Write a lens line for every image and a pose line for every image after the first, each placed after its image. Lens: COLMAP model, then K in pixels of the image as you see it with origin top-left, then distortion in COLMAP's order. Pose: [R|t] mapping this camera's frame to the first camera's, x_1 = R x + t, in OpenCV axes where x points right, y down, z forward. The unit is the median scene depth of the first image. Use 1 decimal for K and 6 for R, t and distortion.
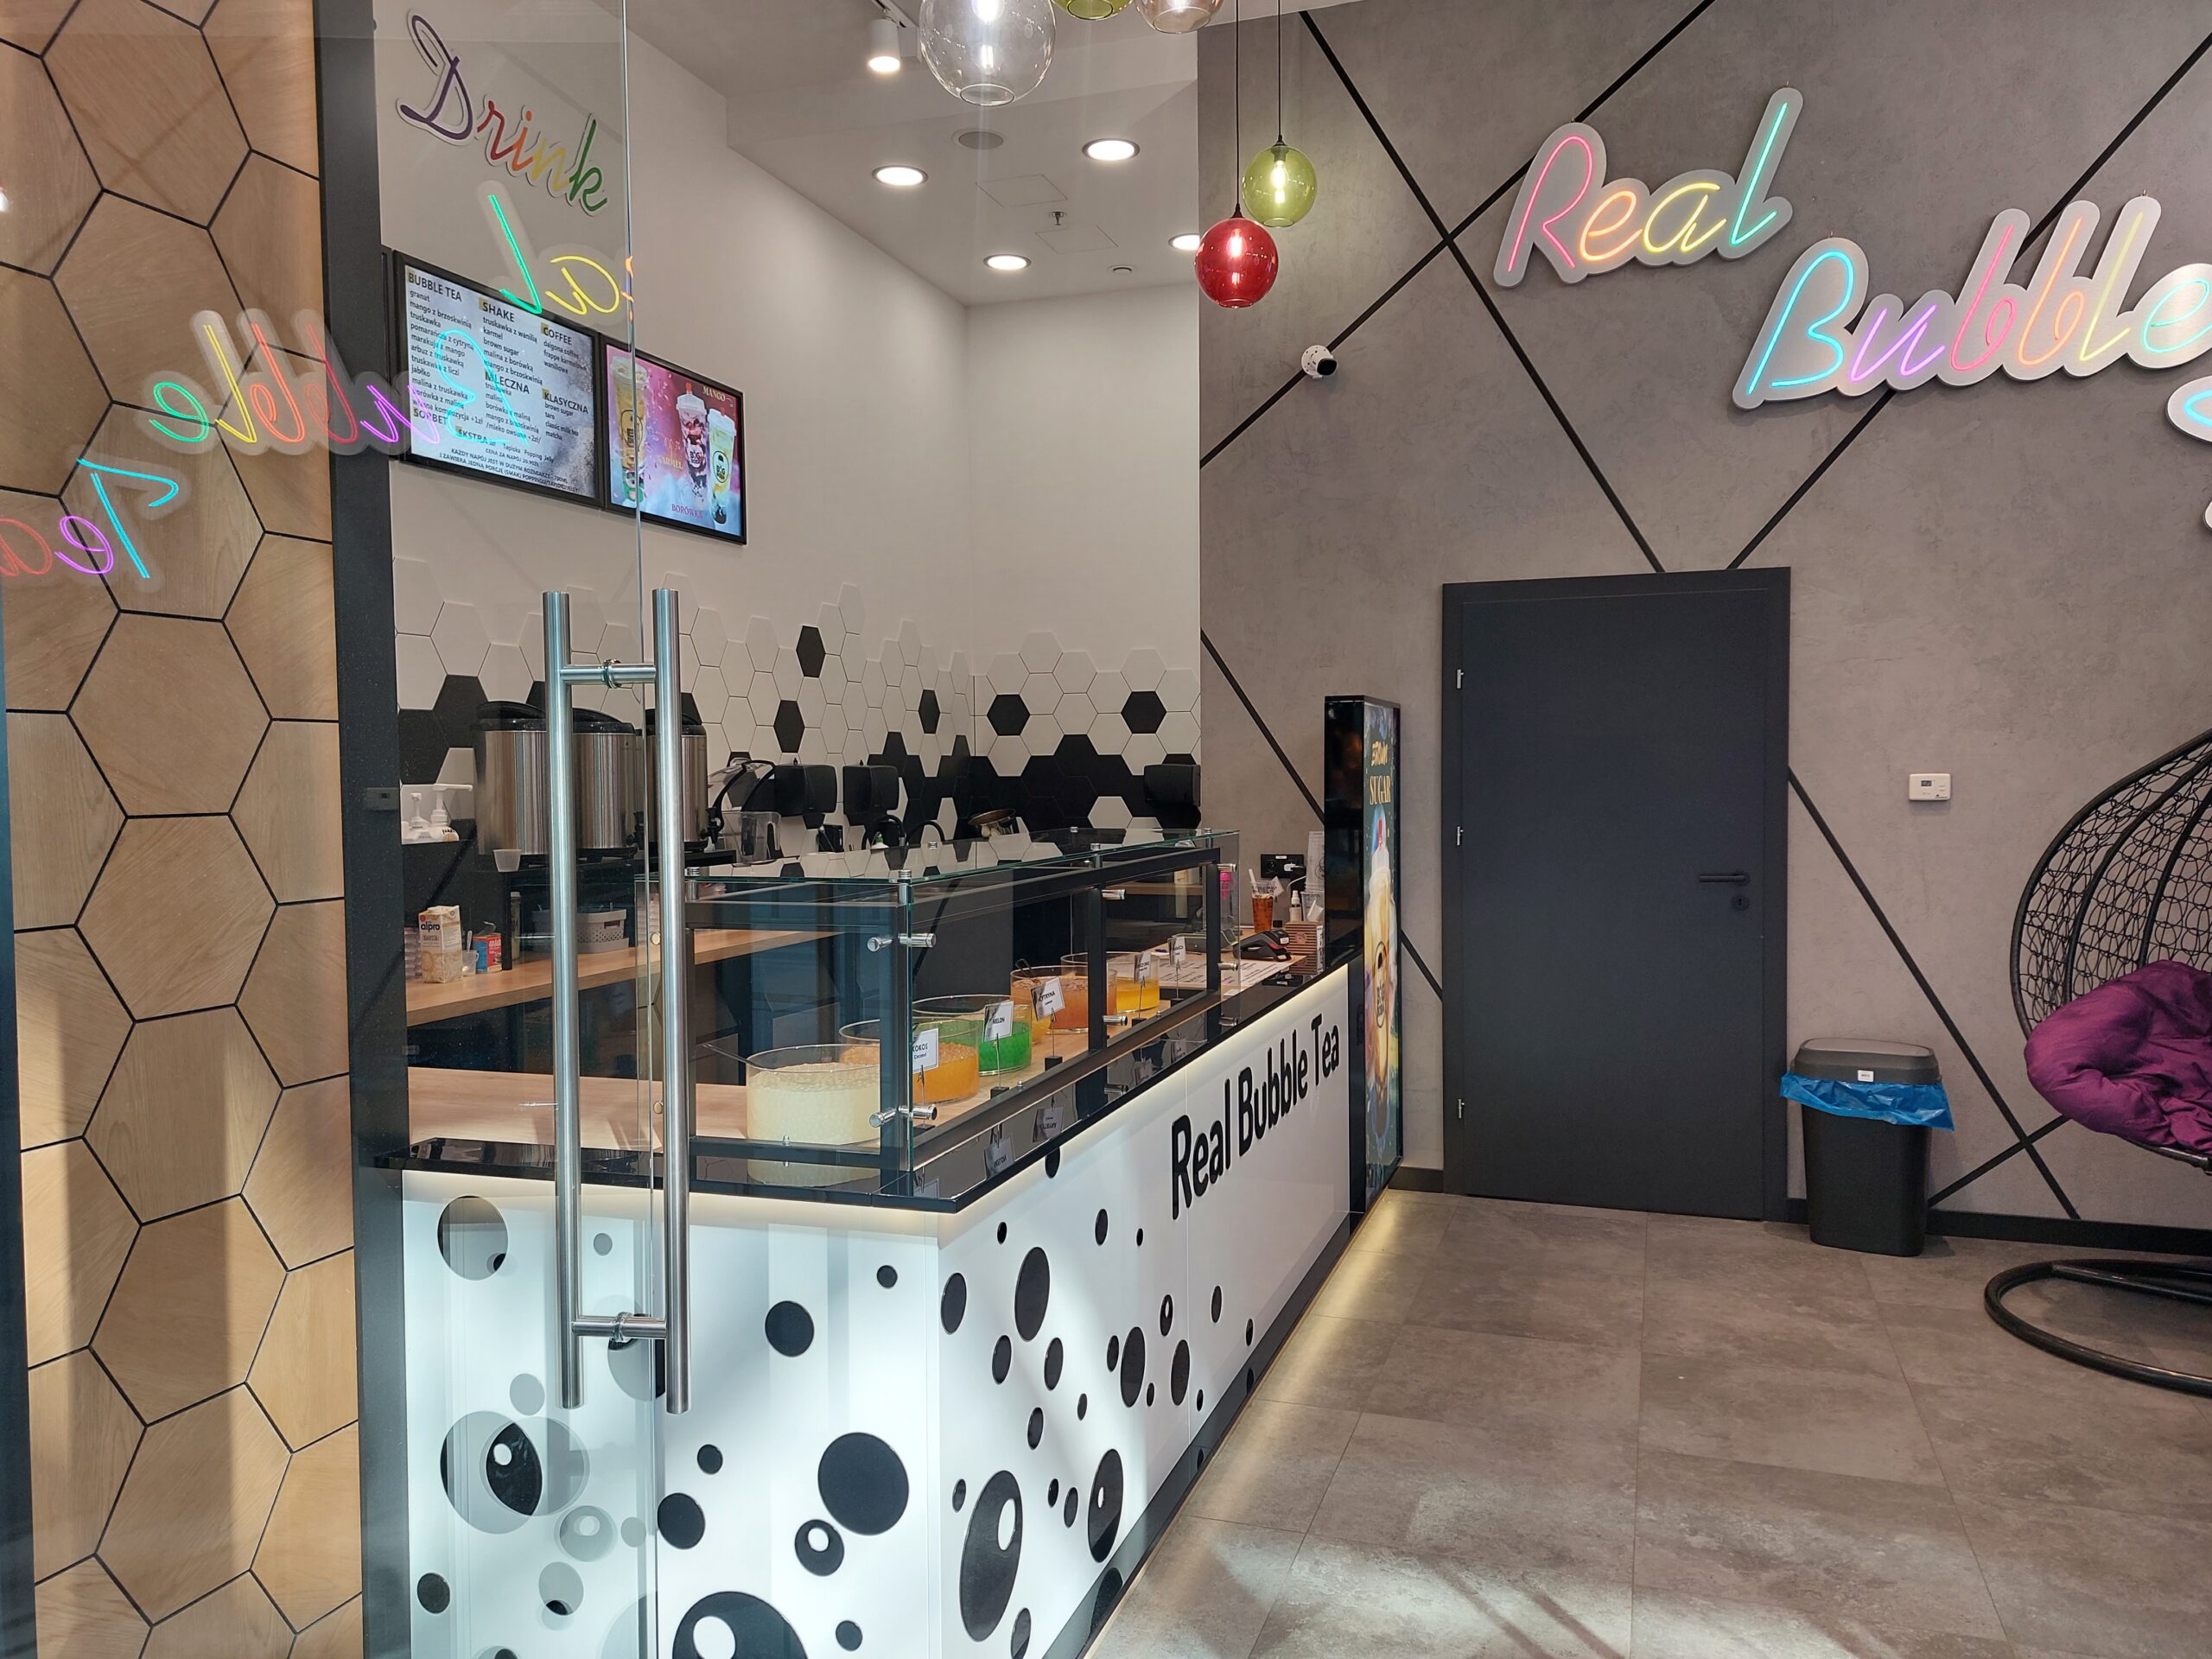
lens RADIAL K [[1553.7, 0, 1106.0], [0, 1553.7, 829.5], [0, 0, 1]] dist [0.061952, -0.076512]
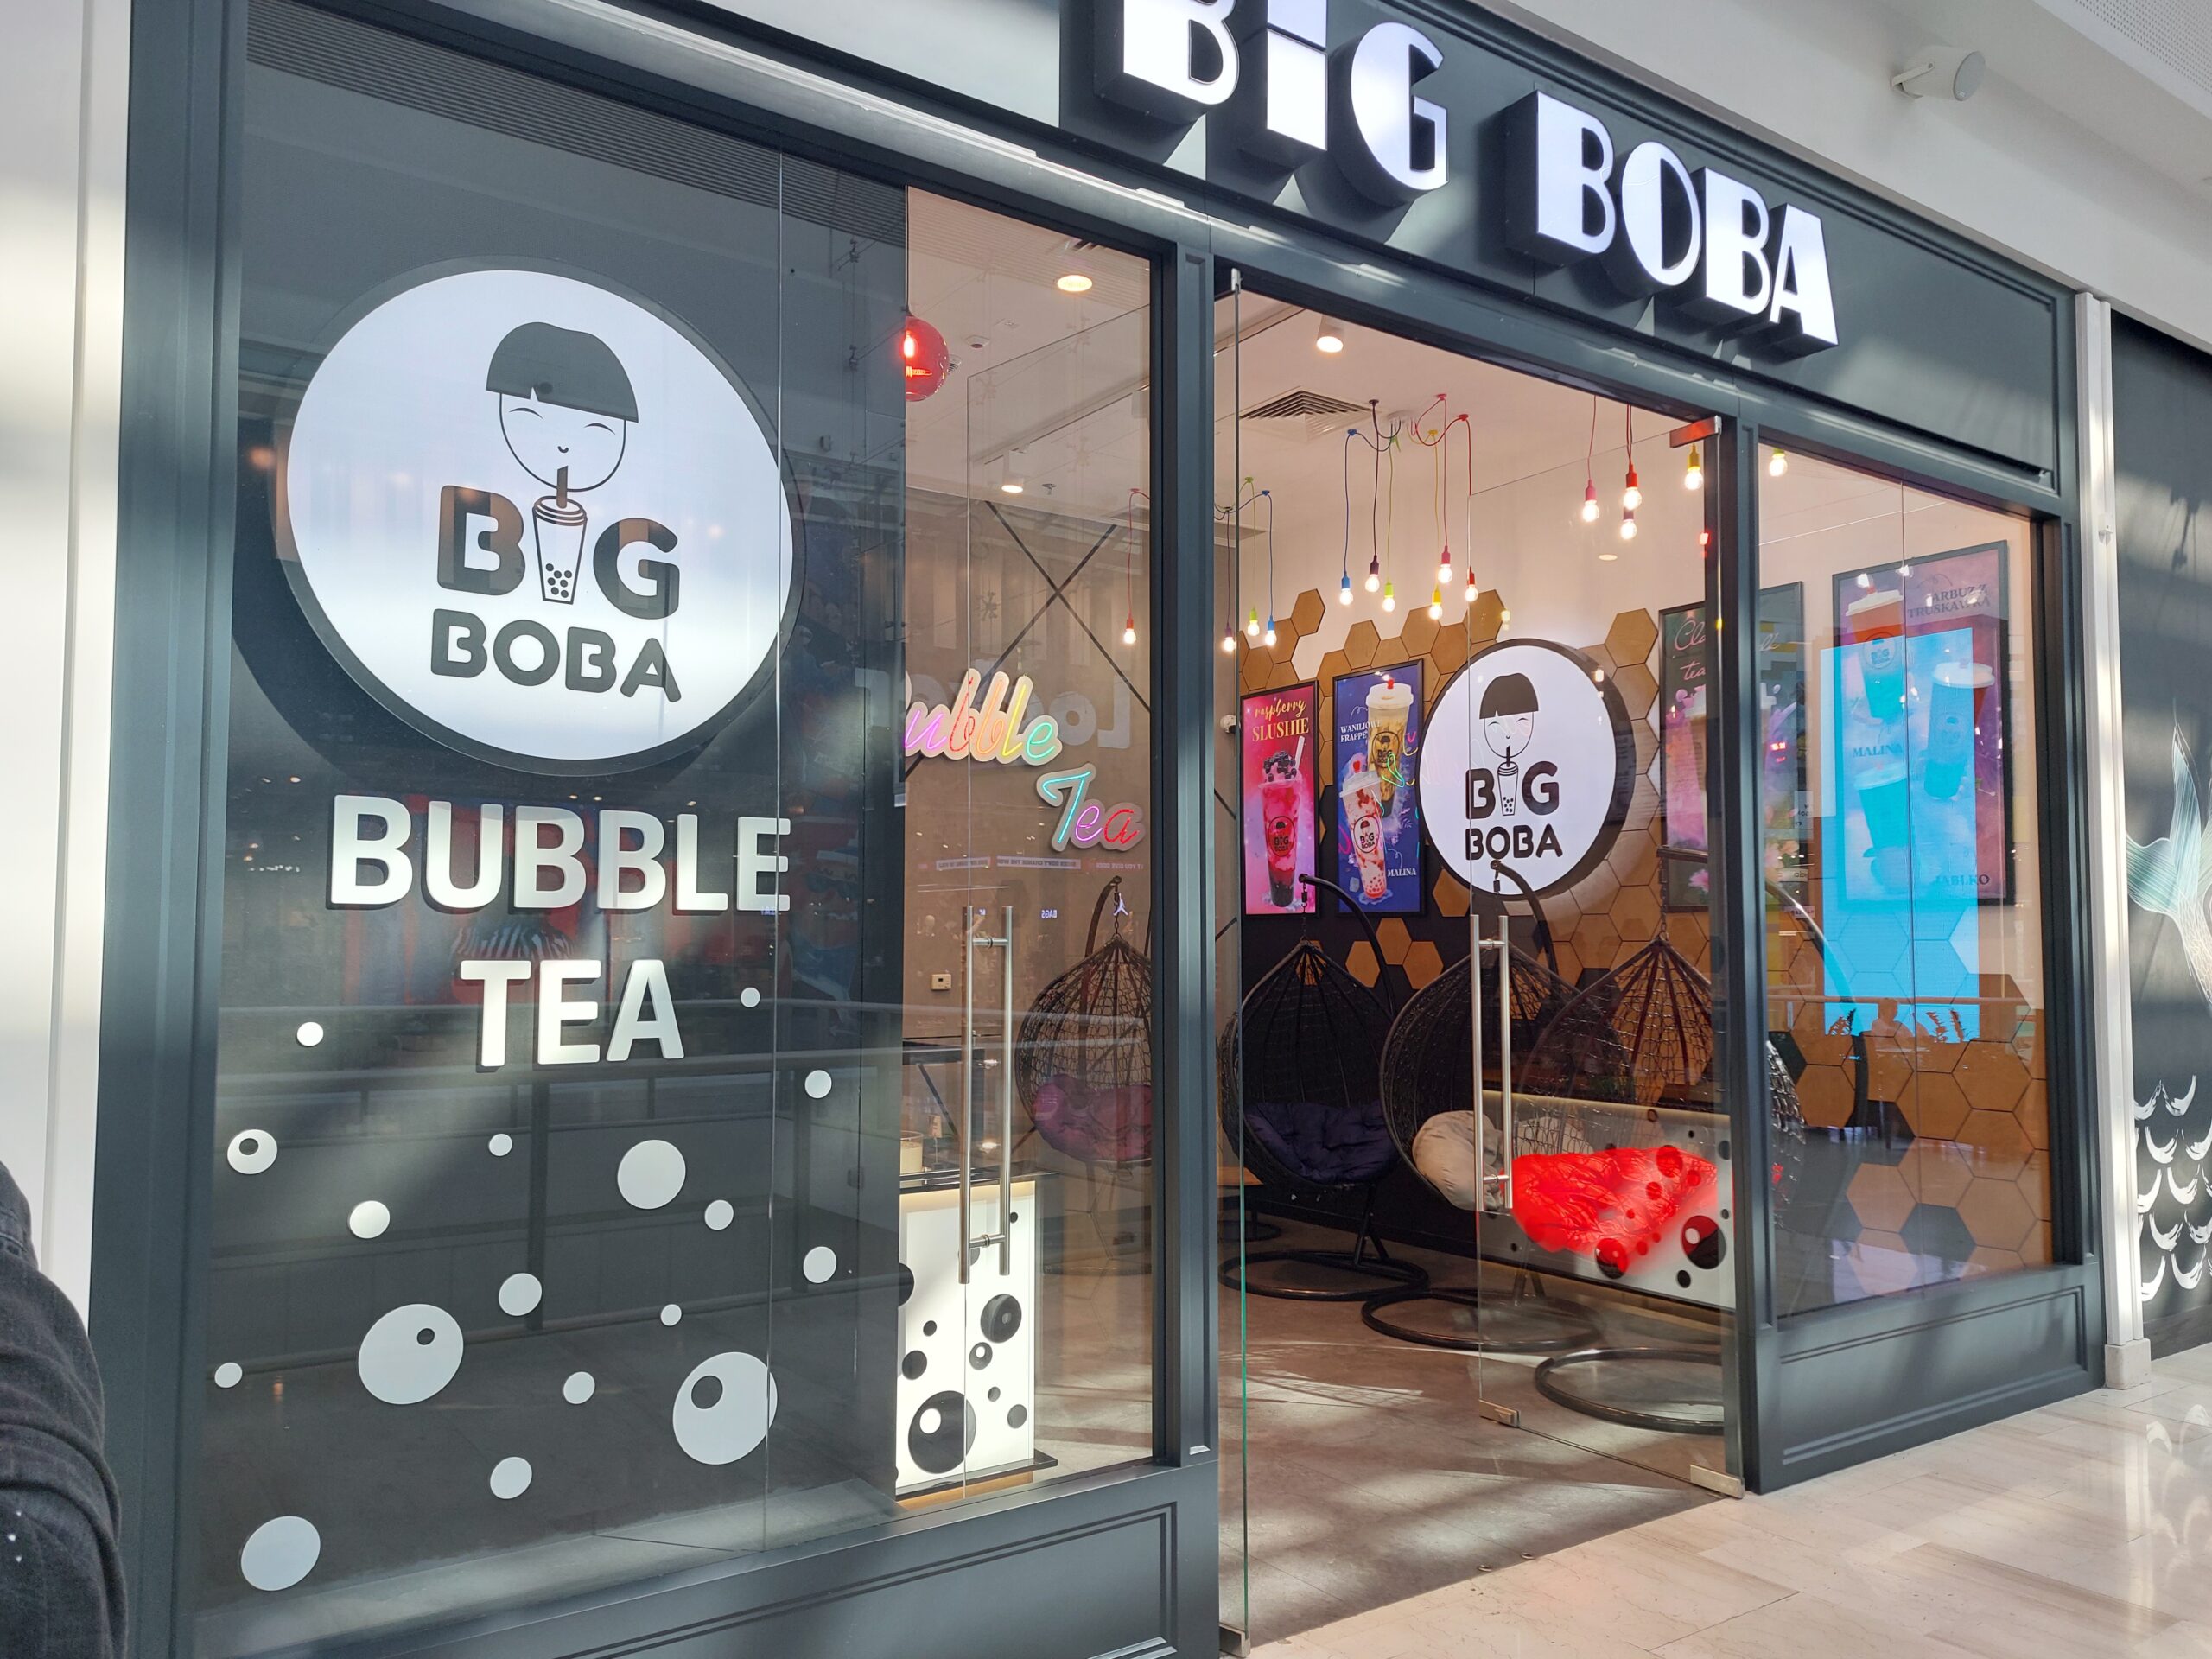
lens RADIAL K [[1598.3, 0, 1079.7], [0, 1598.3, 855.0], [0, 0, 1]] dist [0.074640, -0.077854]
pose [[0.591930, 0.055499, 0.804076, -0.842515], [0.023086, 0.996050, -0.085745, -0.011558], [-0.805659, 0.069318, 0.588310, -0.192183]]
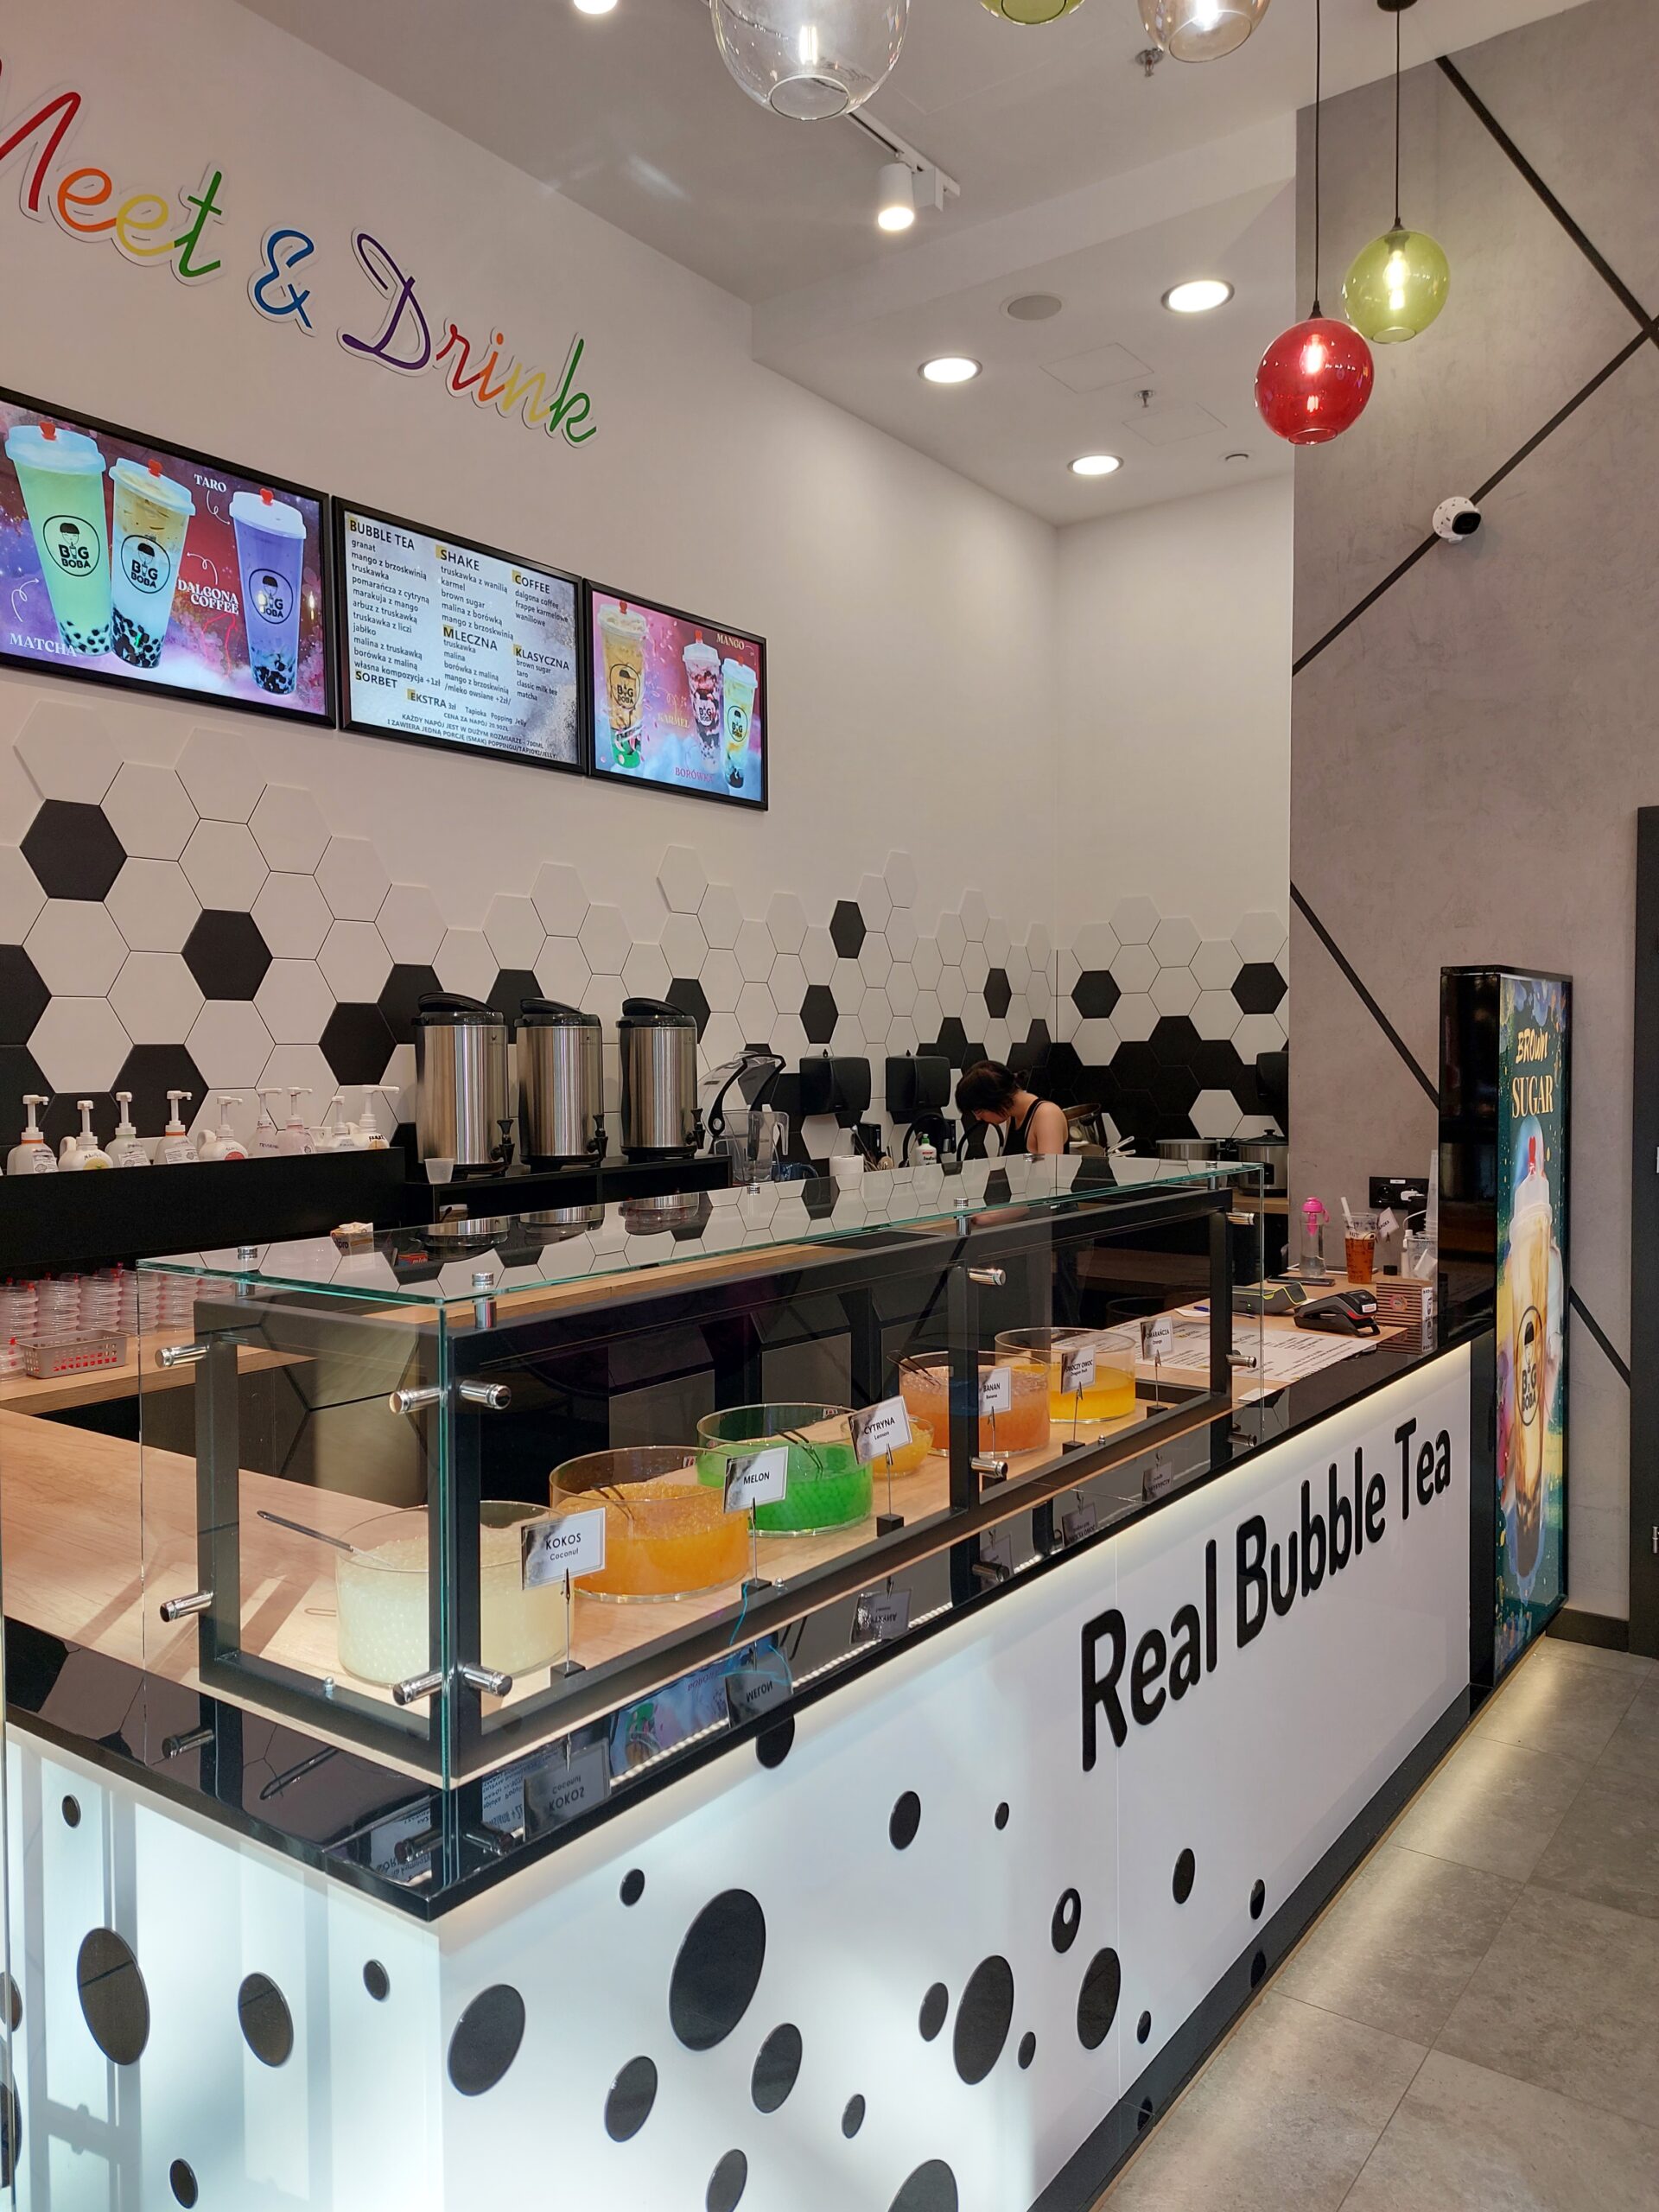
lens RADIAL K [[1548.6, 0, 794.8], [0, 1548.6, 1118.3], [0, 0, 1]] dist [0.059619, -0.065096]
pose [[0.949559, 0.011768, -0.313368, 0.083476], [-0.009159, 0.999910, 0.009797, -0.020224], [0.313455, -0.006433, 0.949581, 0.213894]]
